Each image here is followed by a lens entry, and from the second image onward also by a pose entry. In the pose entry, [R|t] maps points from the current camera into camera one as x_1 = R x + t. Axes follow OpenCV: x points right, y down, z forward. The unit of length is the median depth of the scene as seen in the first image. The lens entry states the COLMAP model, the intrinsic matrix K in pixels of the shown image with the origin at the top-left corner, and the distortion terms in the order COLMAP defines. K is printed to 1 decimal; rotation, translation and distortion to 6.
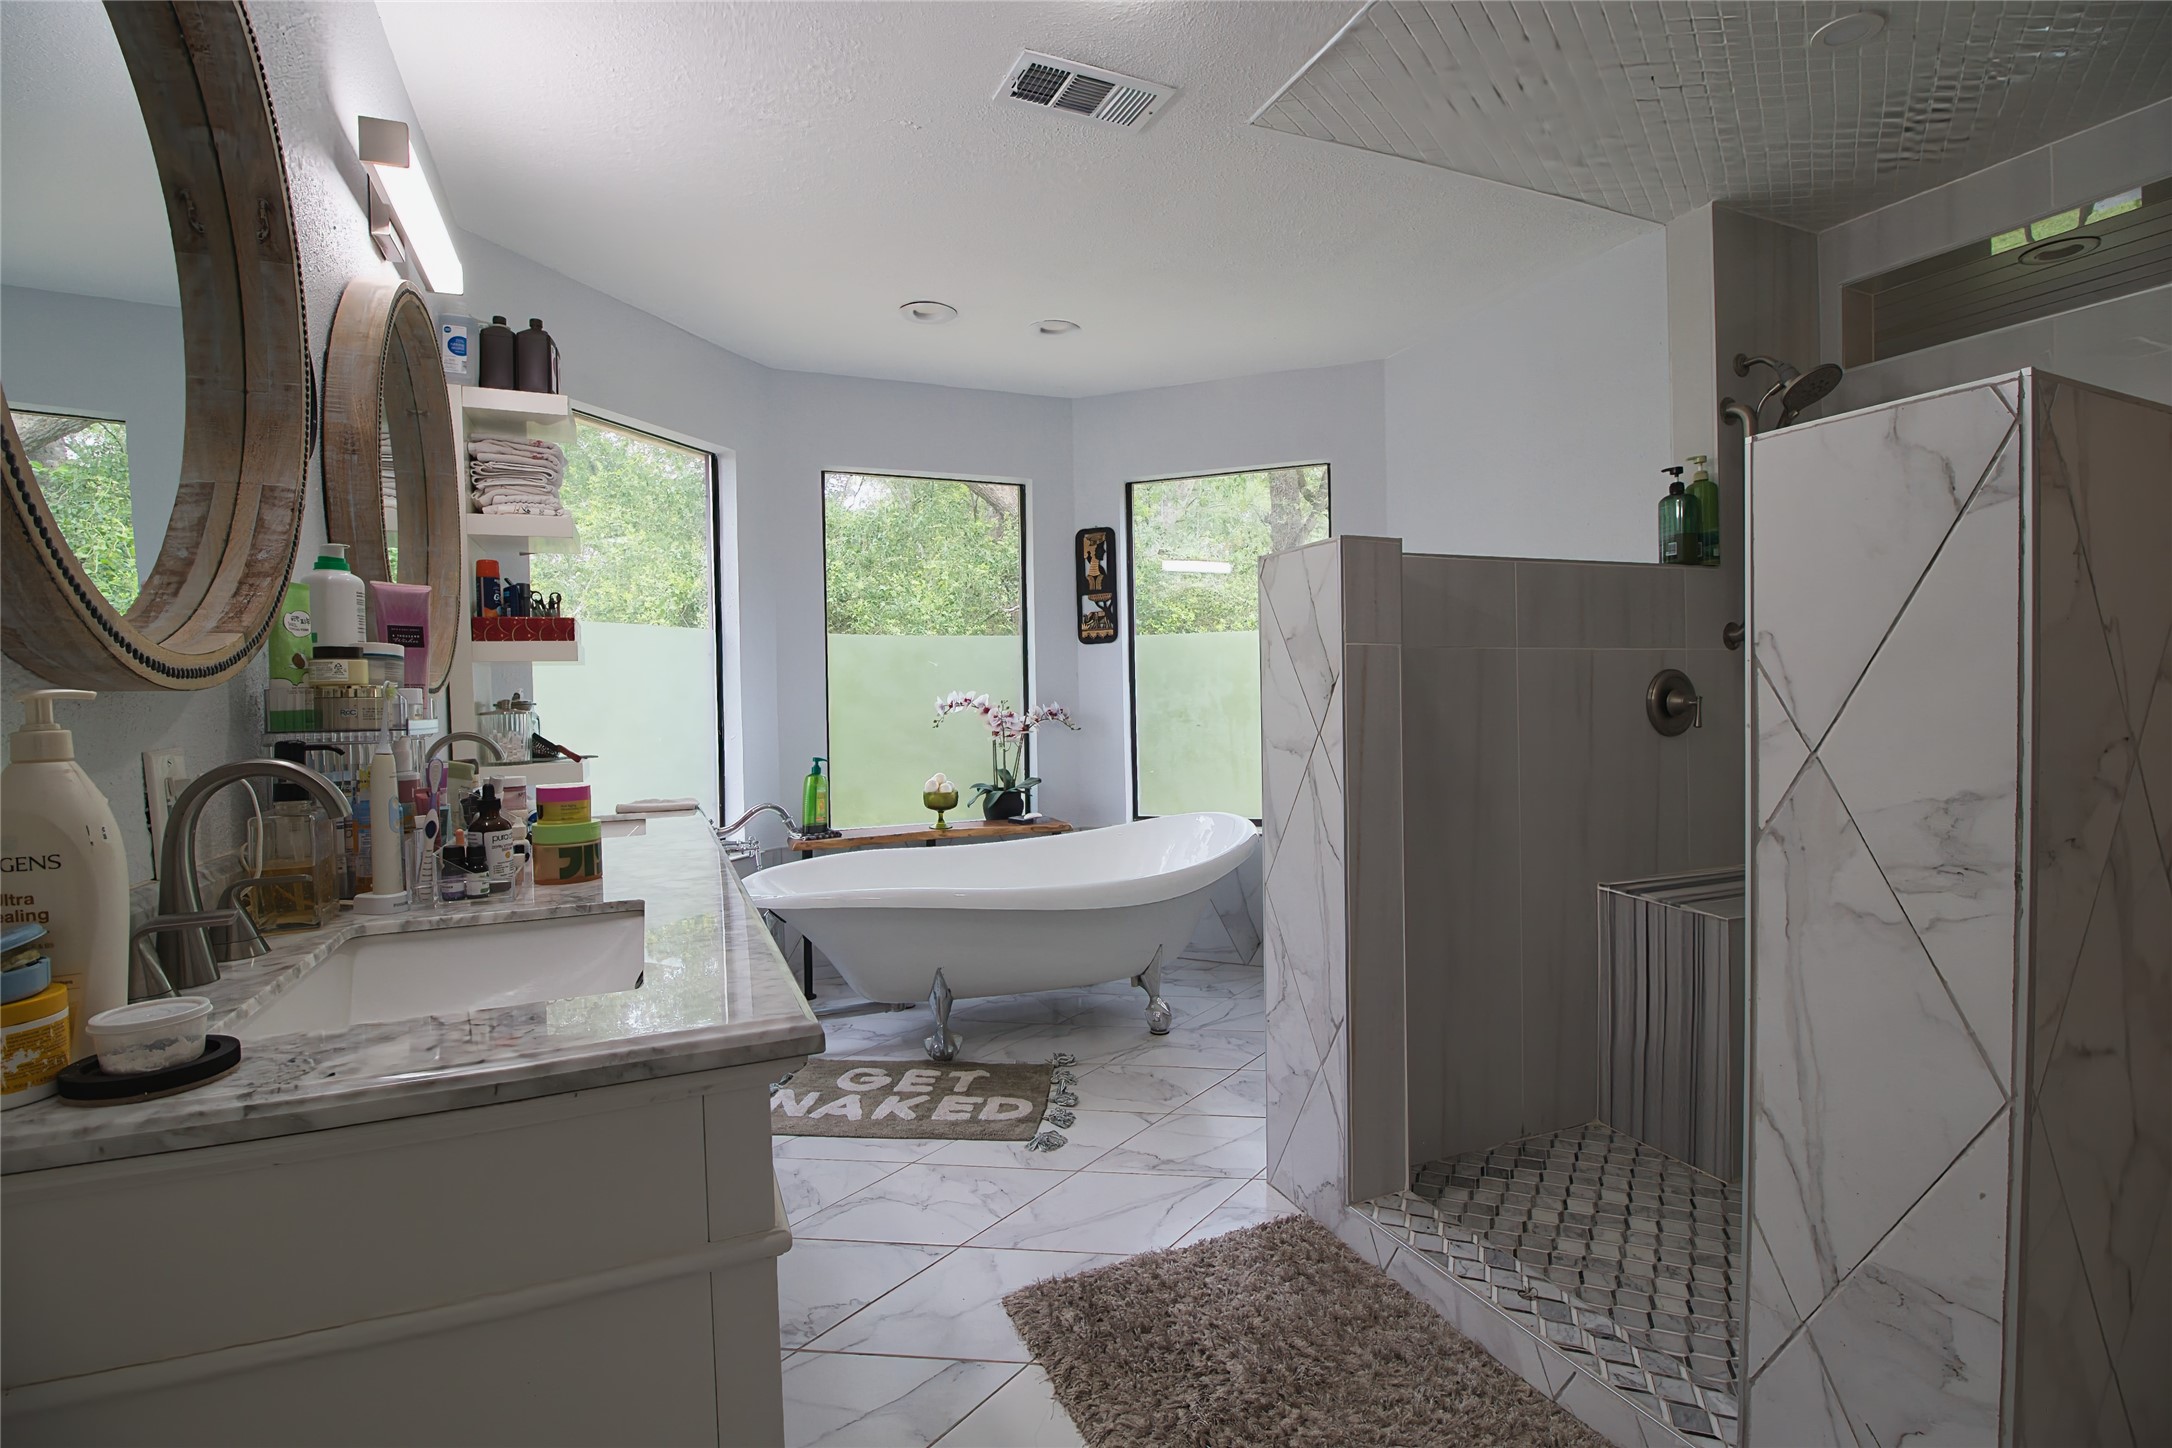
lens RADIAL K [[1007.6, 0, 1080.4], [0, 1007.6, 722.3], [0, 0, 1]] dist [0.000916, -0.012042]
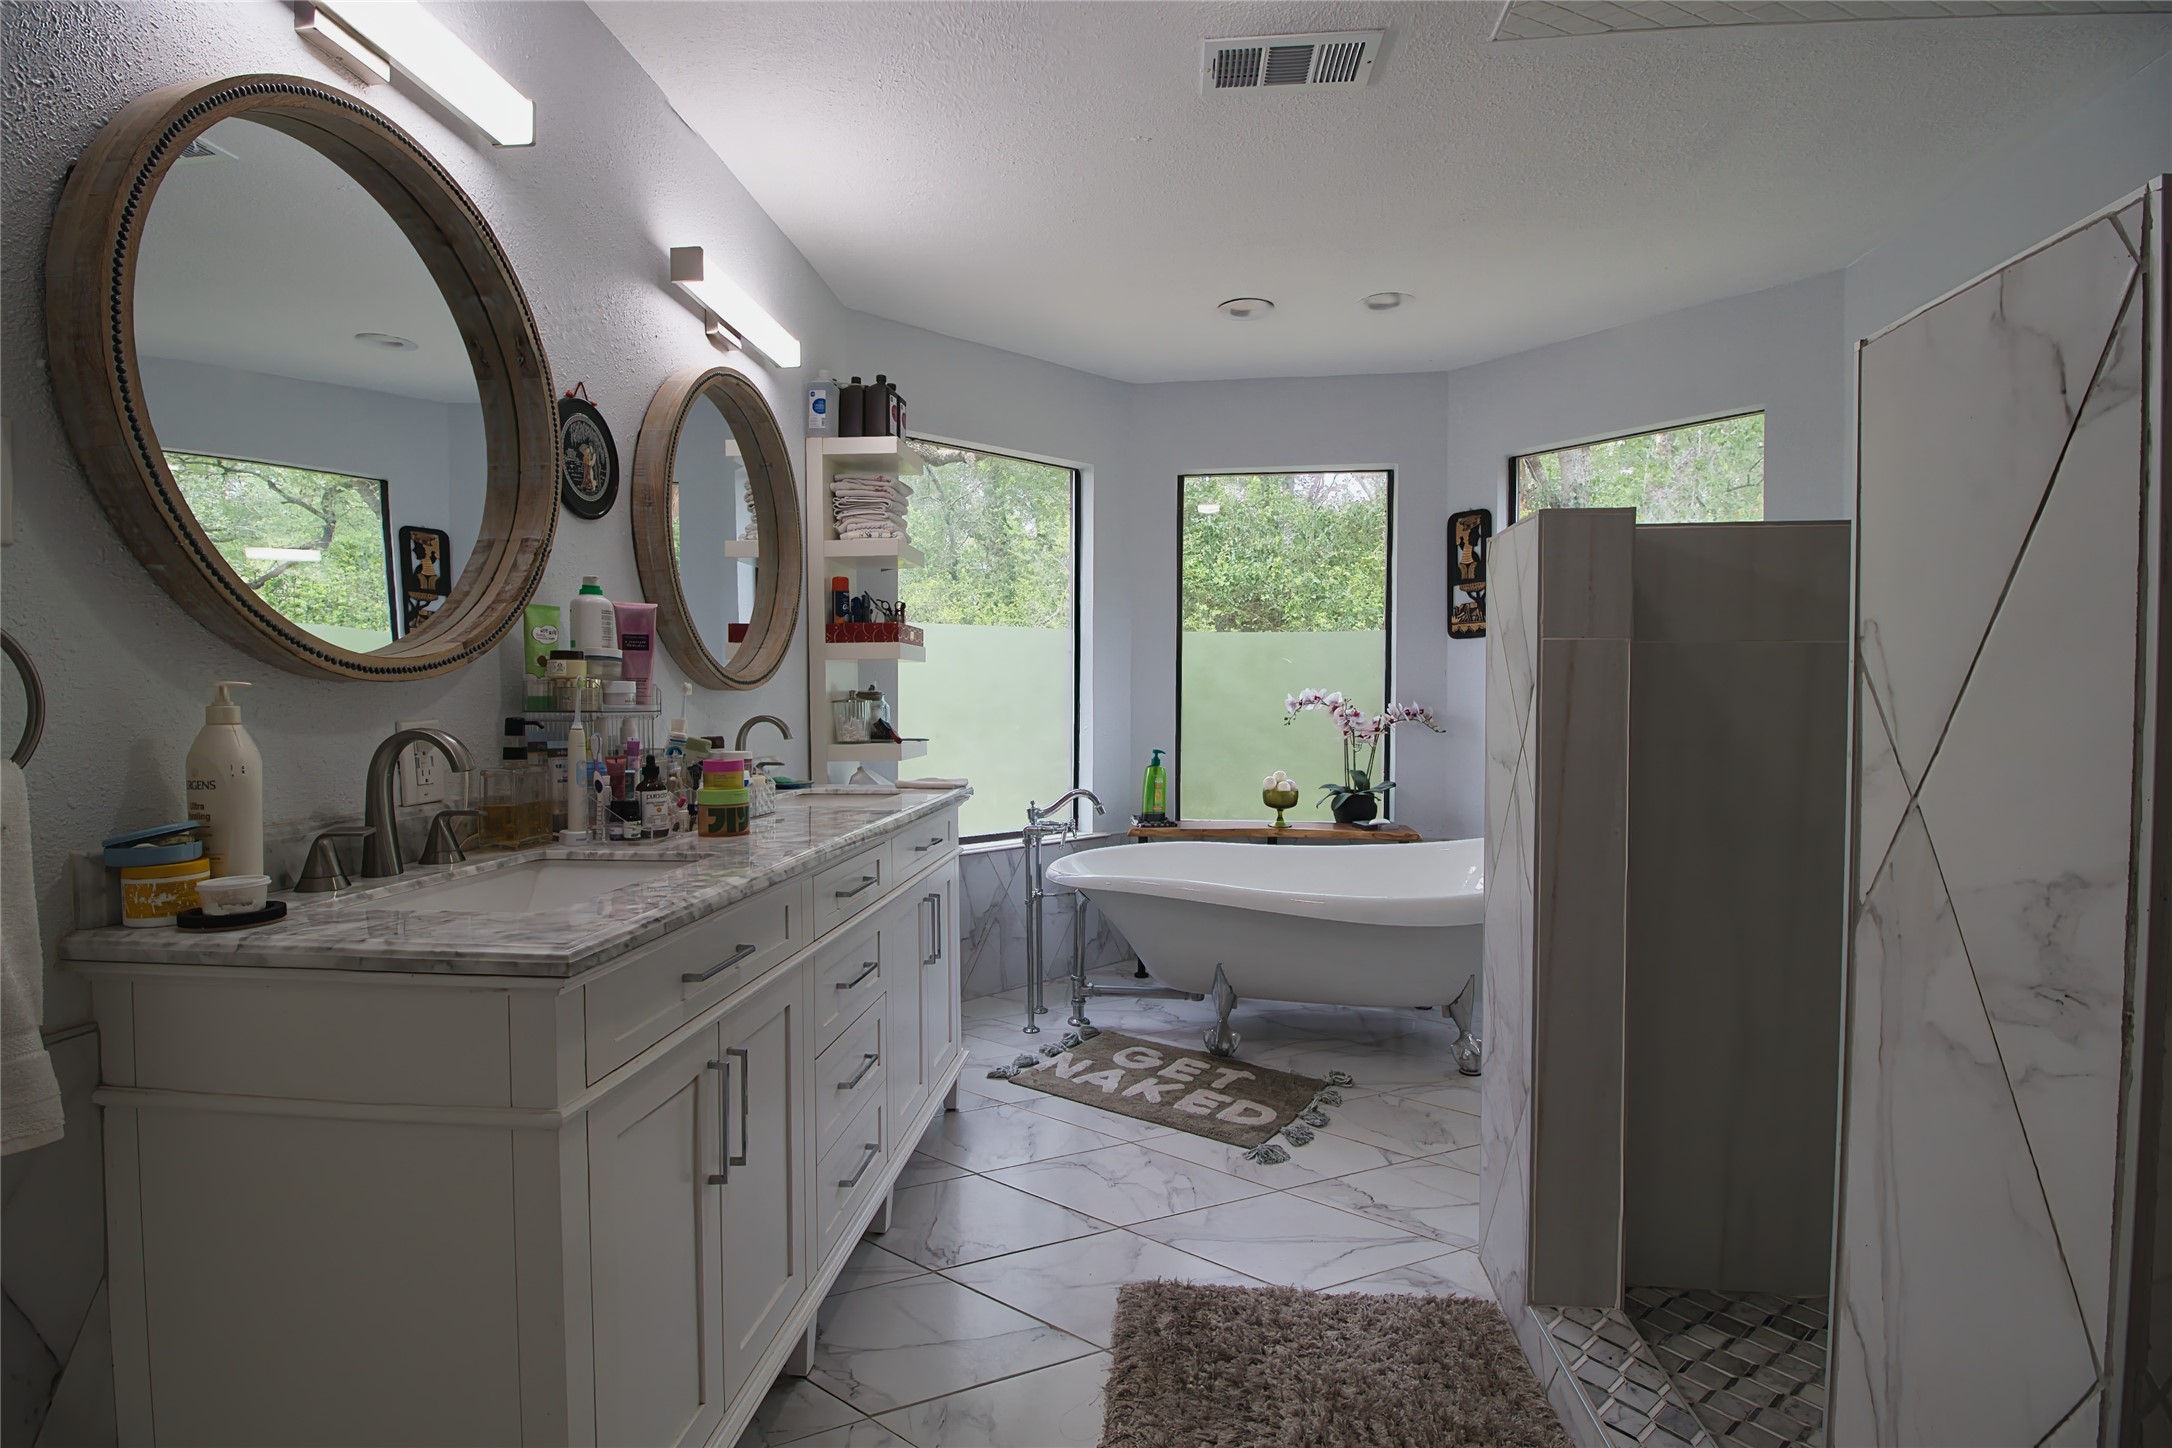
lens RADIAL K [[1007.6, 0, 1080.4], [0, 1007.6, 722.3], [0, 0, 1]] dist [0.000916, -0.012042]
pose [[0.872510, 0.030223, -0.487661, 0.259164], [-0.027759, 0.999539, 0.012283, -0.006120], [0.487807, 0.002820, 0.872947, 0.061901]]
